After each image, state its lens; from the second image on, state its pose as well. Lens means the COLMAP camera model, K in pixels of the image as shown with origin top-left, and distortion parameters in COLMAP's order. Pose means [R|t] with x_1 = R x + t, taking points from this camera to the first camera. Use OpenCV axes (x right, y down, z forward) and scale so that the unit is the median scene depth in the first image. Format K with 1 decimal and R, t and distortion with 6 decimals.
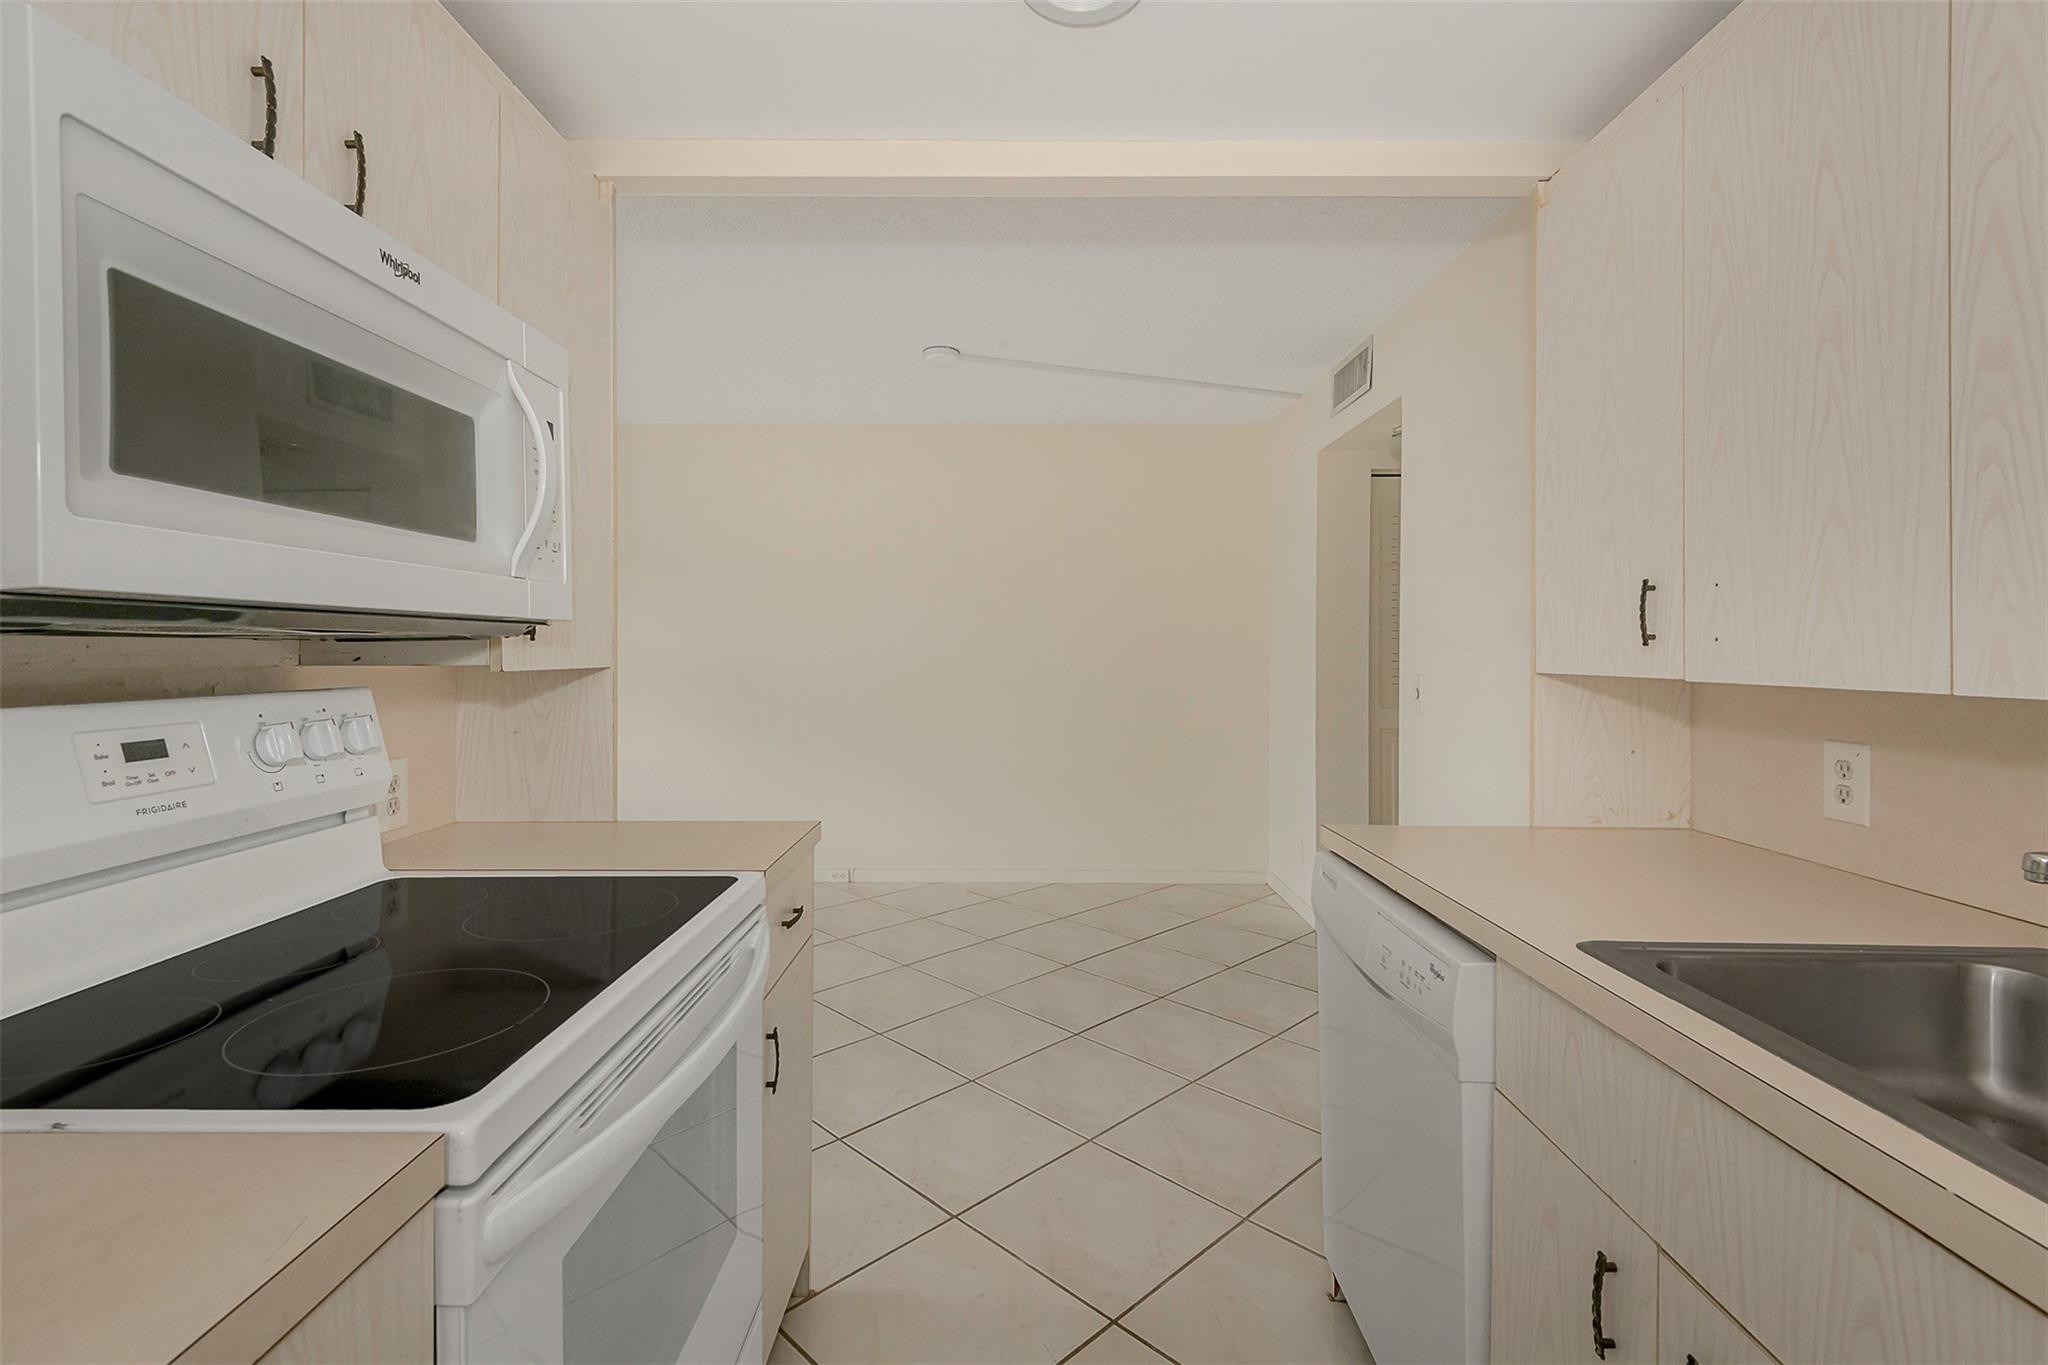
lens RADIAL K [[891.6, 0, 1007.6], [0, 891.6, 643.4], [0, 0, 1]] dist [0.022960, -0.016093]
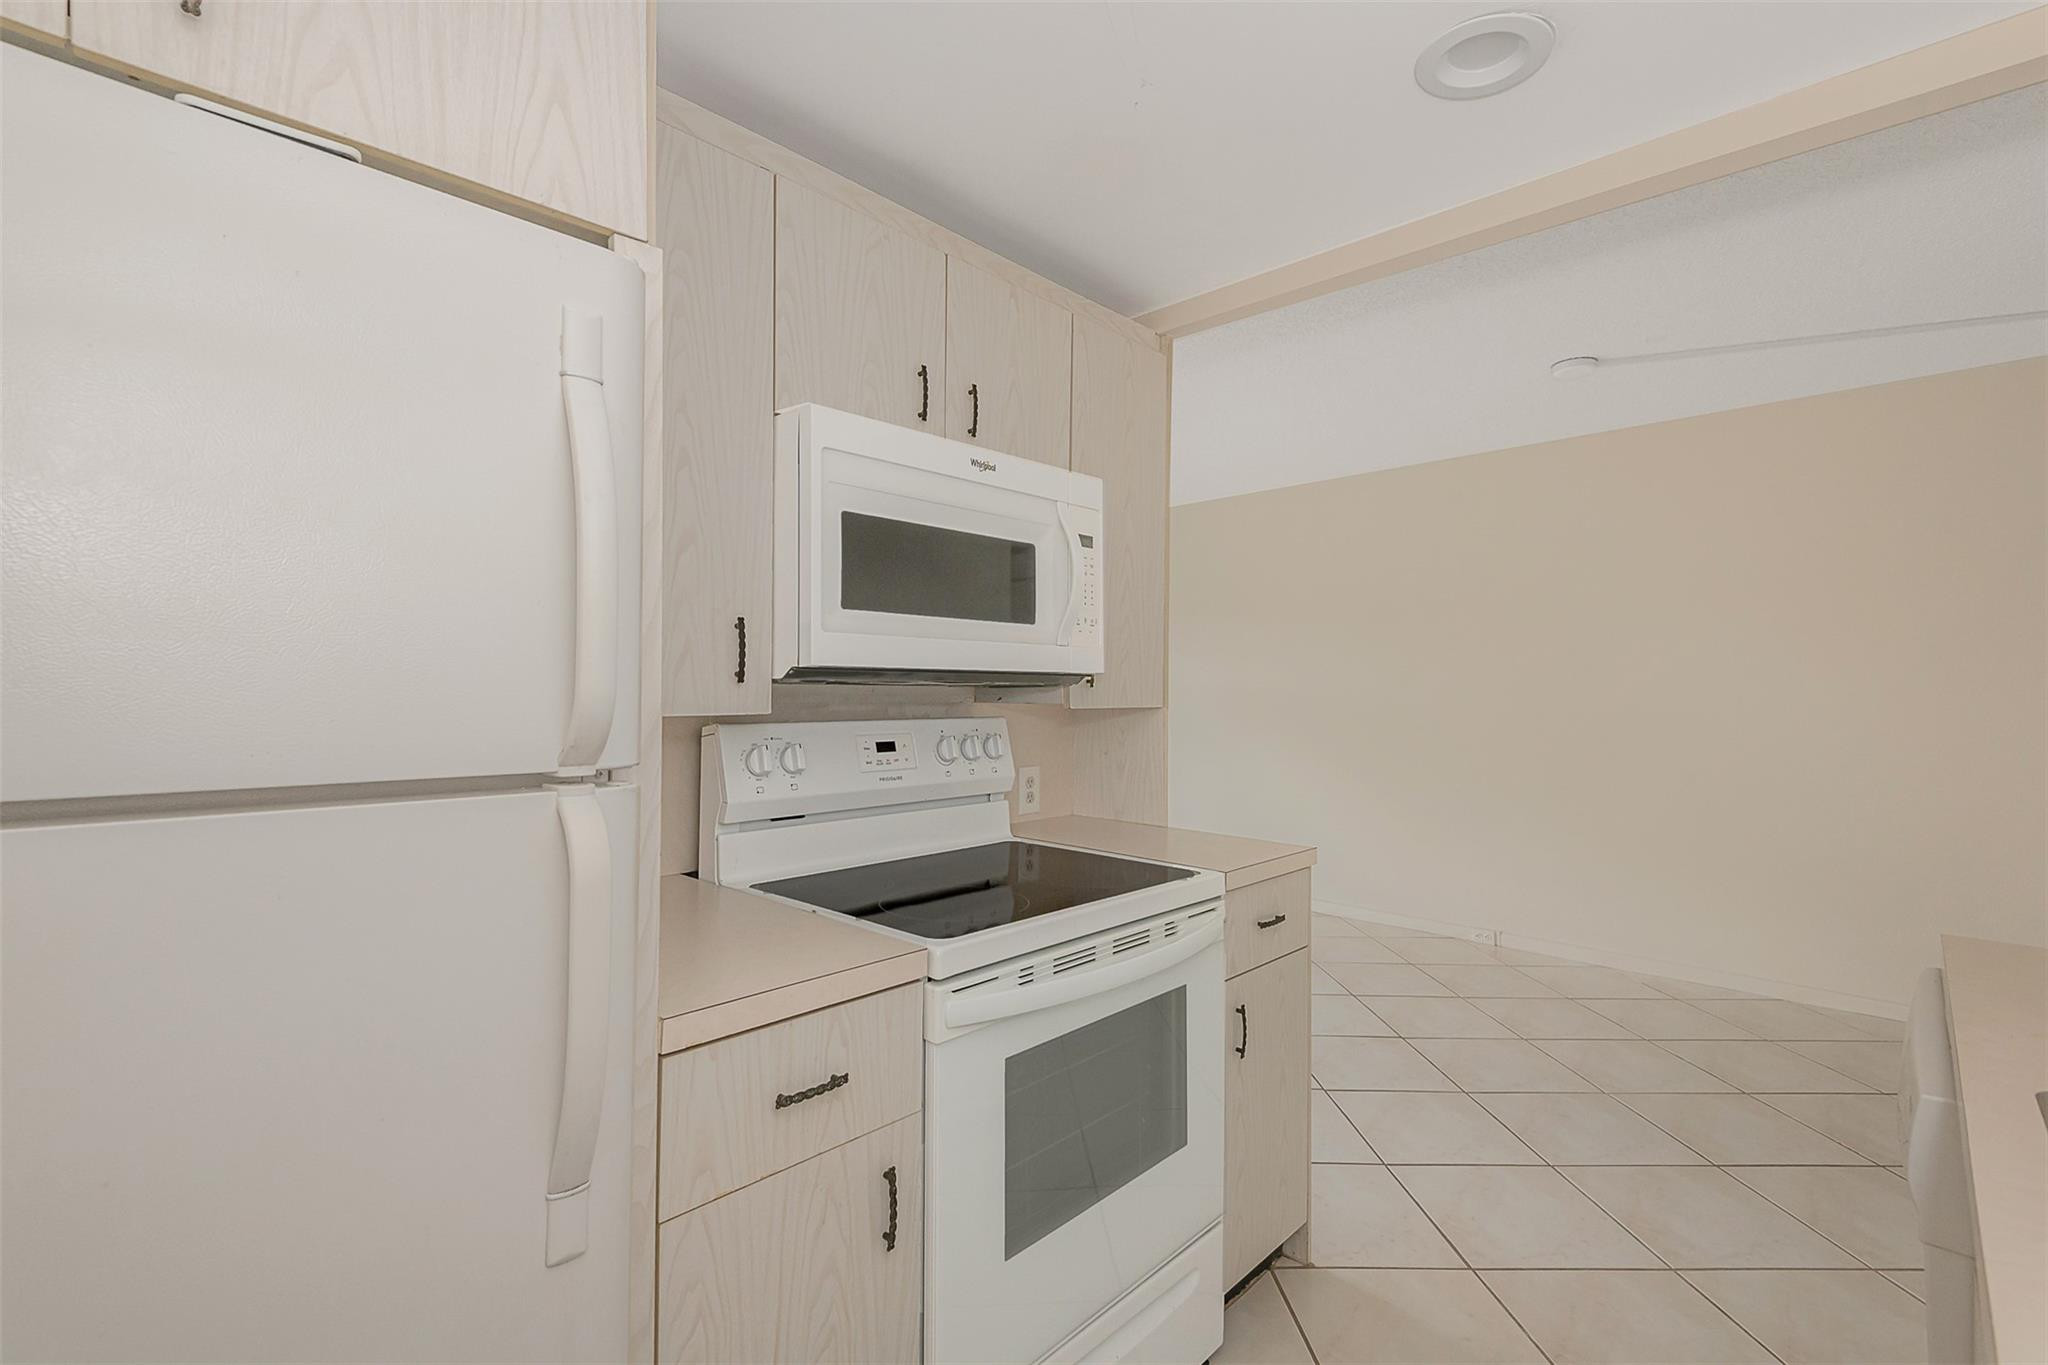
lens RADIAL K [[887.8, 0, 987.8], [0, 887.8, 681.8], [0, 0, 1]] dist [0.001103, -0.000215]
pose [[0.705534, 0.002567, -0.708671, 0.364405], [-0.005461, 0.999983, -0.001814, -0.010221], [0.708655, 0.005150, 0.705537, -0.112033]]
